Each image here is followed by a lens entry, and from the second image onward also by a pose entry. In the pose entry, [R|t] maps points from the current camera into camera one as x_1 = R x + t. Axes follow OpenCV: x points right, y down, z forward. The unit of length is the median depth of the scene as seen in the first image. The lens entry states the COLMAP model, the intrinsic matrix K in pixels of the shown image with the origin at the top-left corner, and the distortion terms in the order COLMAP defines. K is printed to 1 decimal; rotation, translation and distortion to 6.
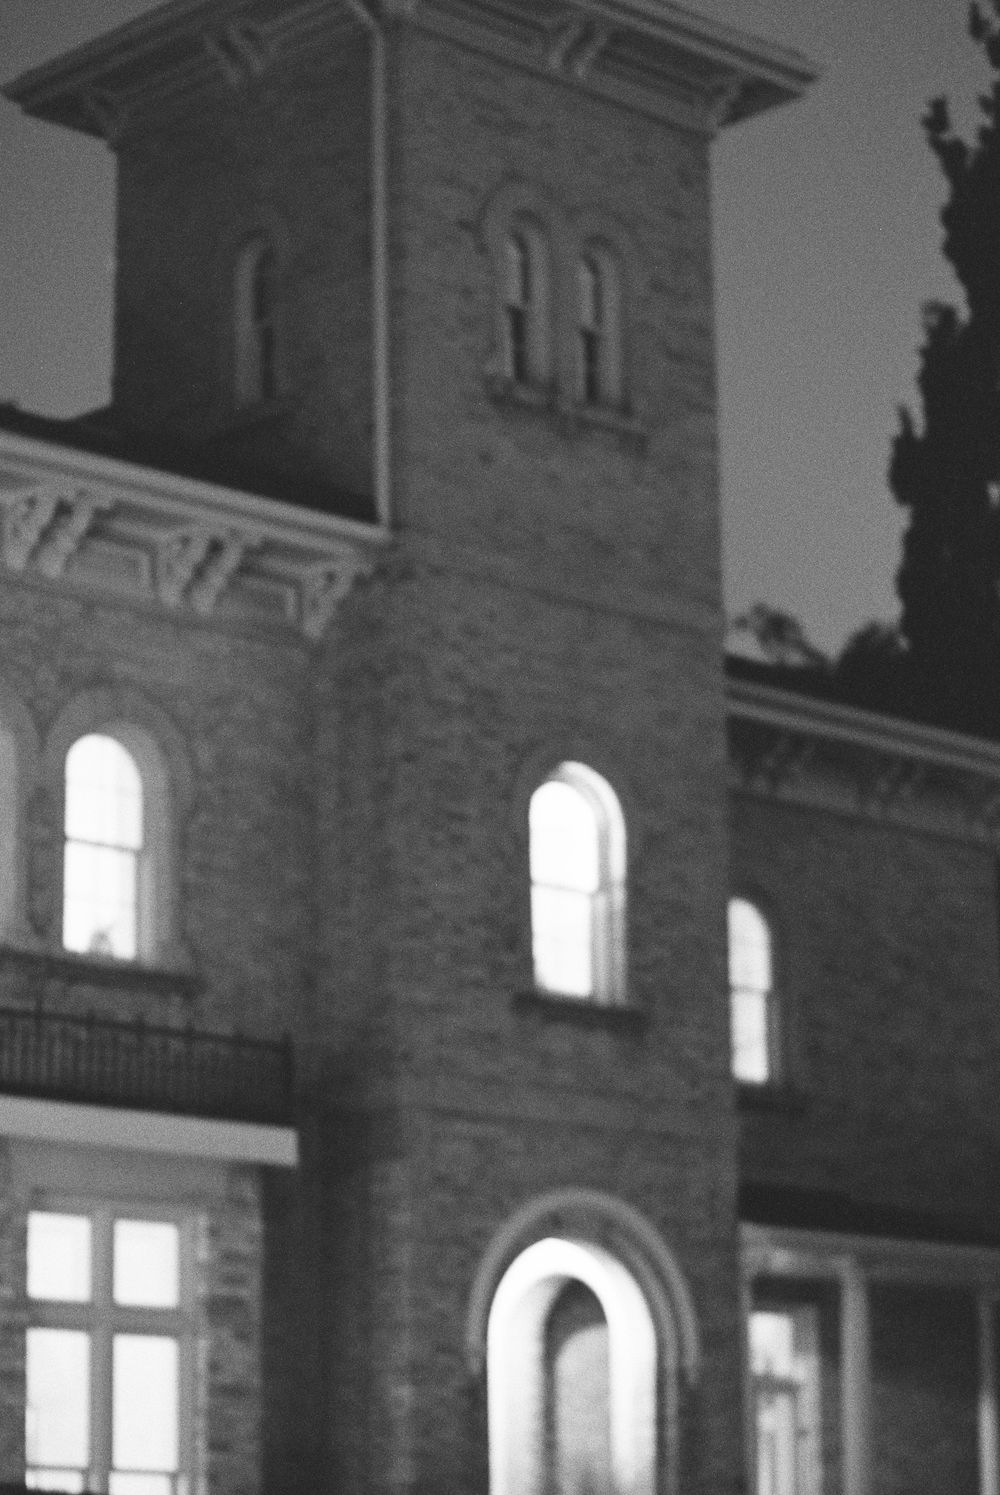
lens RADIAL K [[4414.8, 0, 500.0], [0, 4414.8, 747.5], [0, 0, 1]] dist [-0.369074, 1.675347]
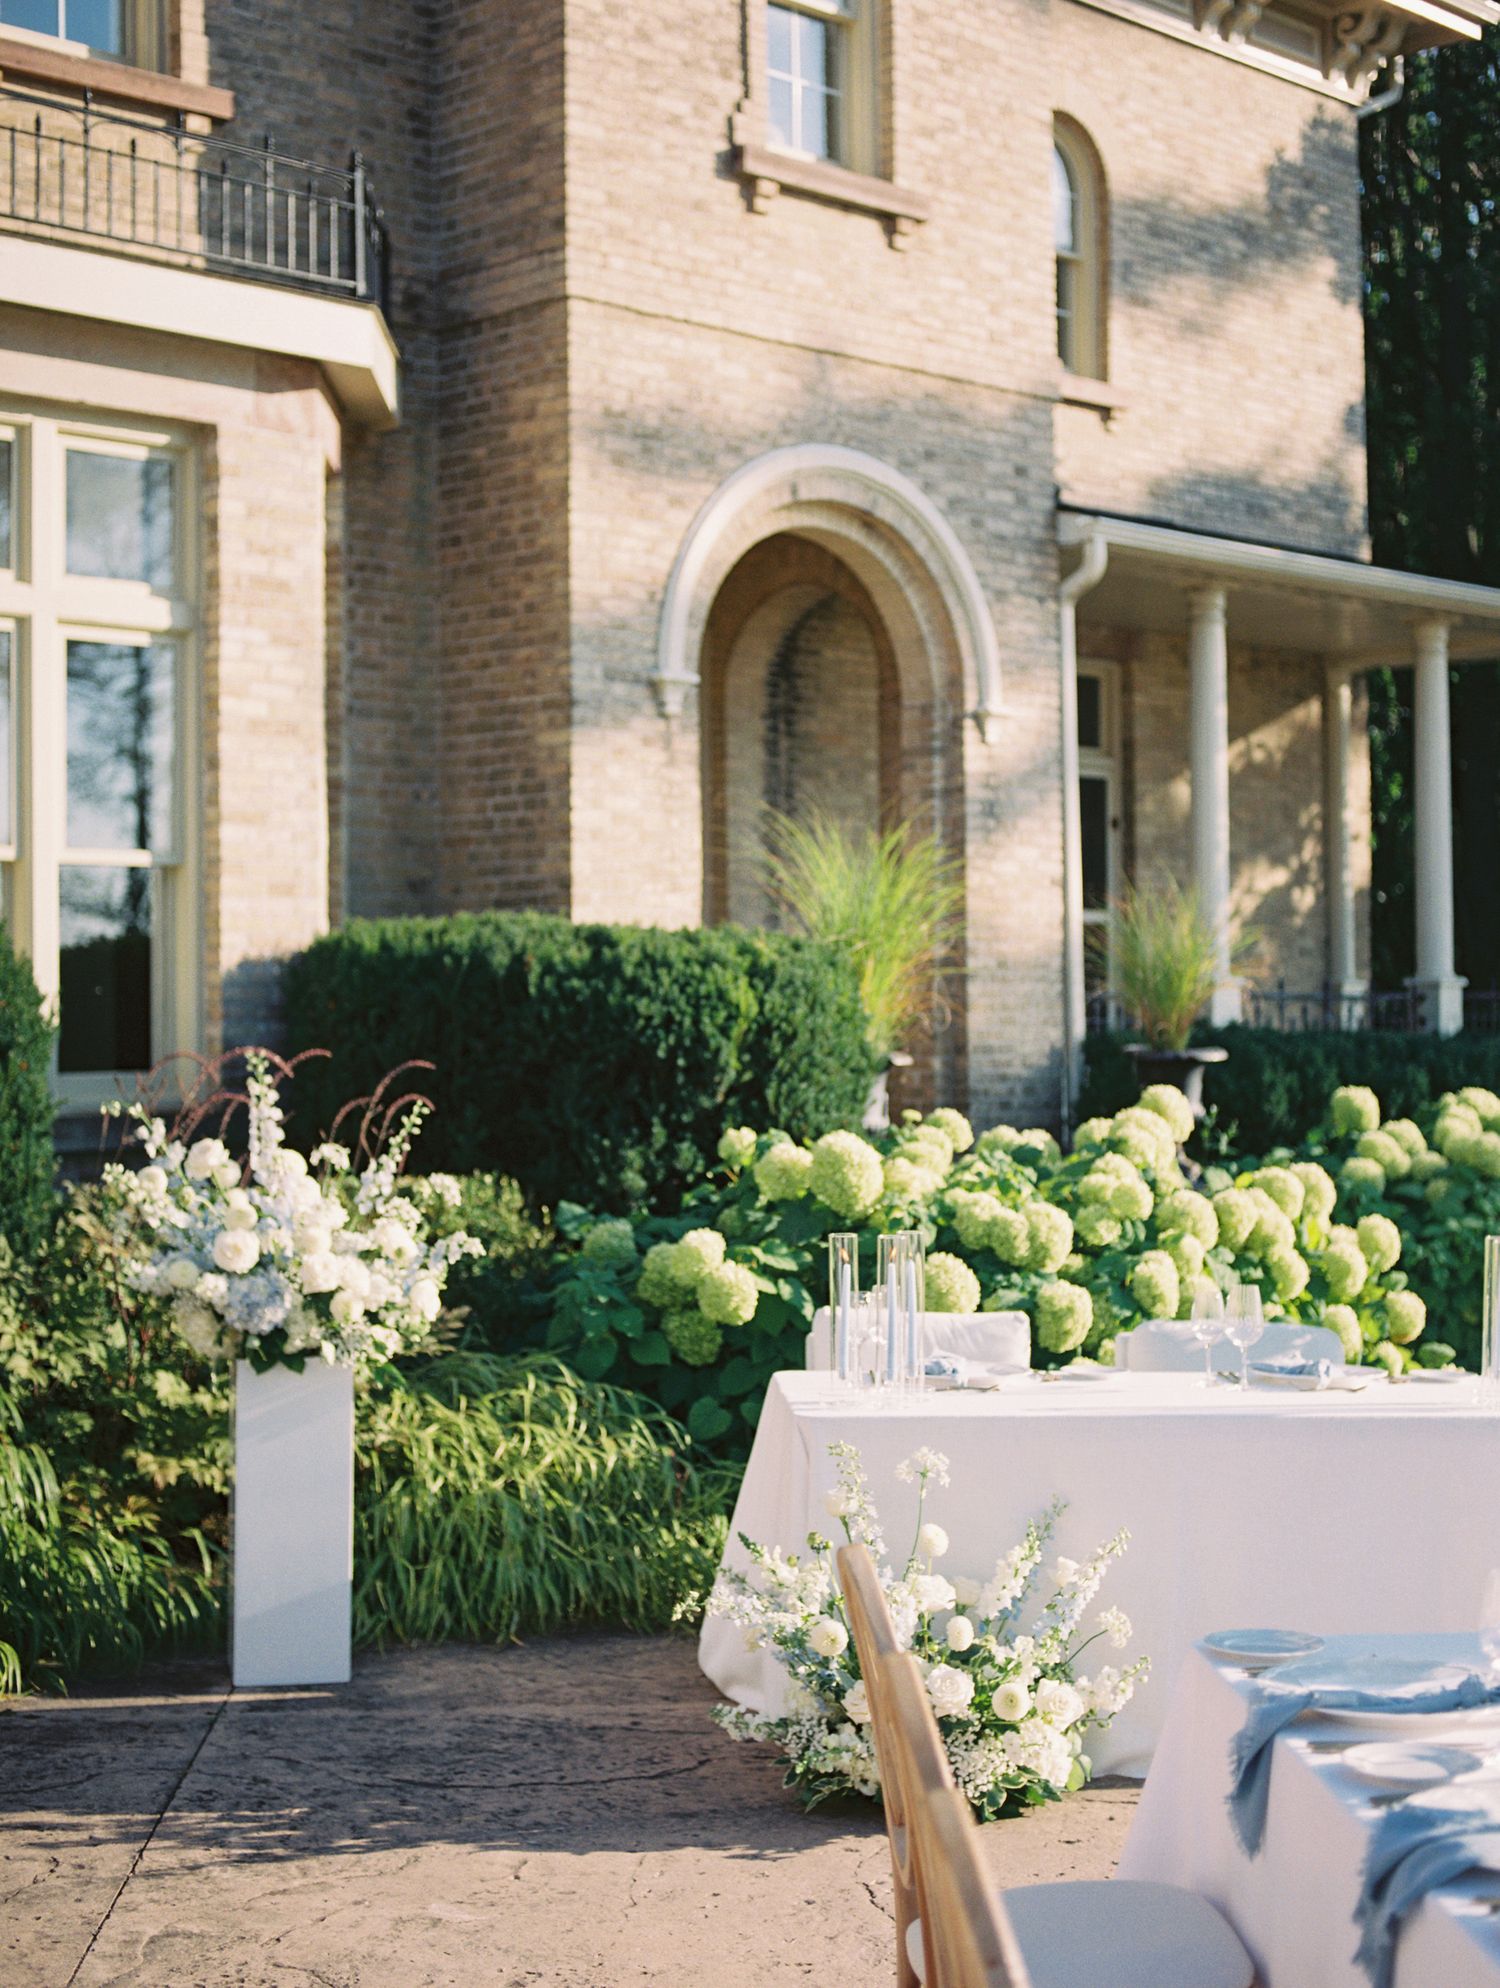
lens RADIAL K [[3043.1, 0, 823.6], [0, 3043.1, 992.8], [0, 0, 1]] dist [-0.006199, -0.057077]
pose [[0.999986, -0.001351, 0.005121, 0.014361], [0.000314, 0.980352, 0.197257, 0.089057], [-0.005287, -0.197252, 0.980338, 0.514447]]
